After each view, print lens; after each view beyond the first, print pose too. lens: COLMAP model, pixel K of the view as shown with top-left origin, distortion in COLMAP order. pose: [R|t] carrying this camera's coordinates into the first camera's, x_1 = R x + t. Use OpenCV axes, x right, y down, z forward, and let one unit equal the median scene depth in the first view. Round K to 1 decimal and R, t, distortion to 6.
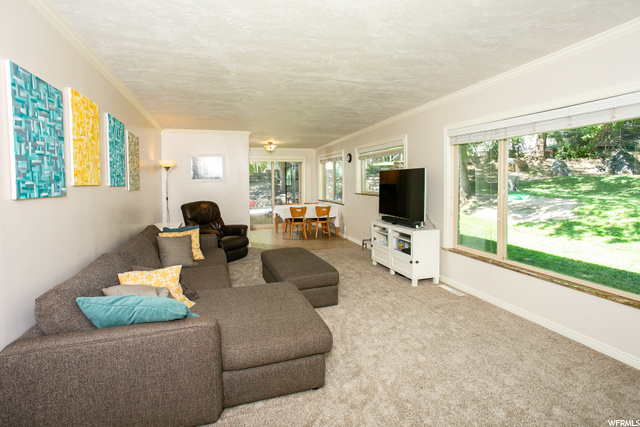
lens RADIAL K [[328.2, 0, 320.6], [0, 328.2, 197.9], [0, 0, 1]] dist [-0.001181, 0.000065]
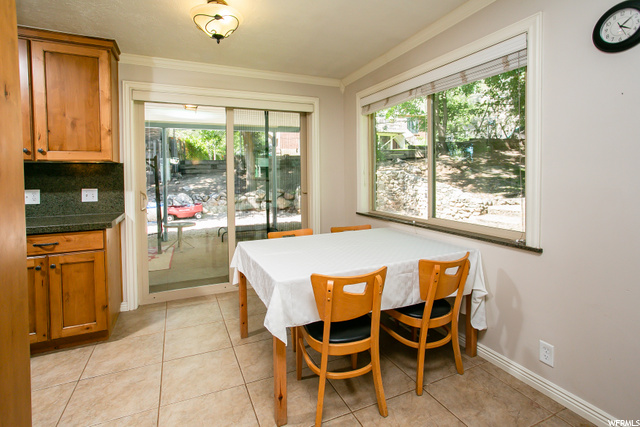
lens RADIAL K [[328.2, 0, 320.6], [0, 328.2, 197.9], [0, 0, 1]] dist [-0.001181, 0.000065]
pose [[0.993501, -0.003374, 0.113774, -0.107863], [0.001158, 0.999808, 0.019538, -0.021380], [-0.113818, -0.019279, 0.993315, 0.771903]]
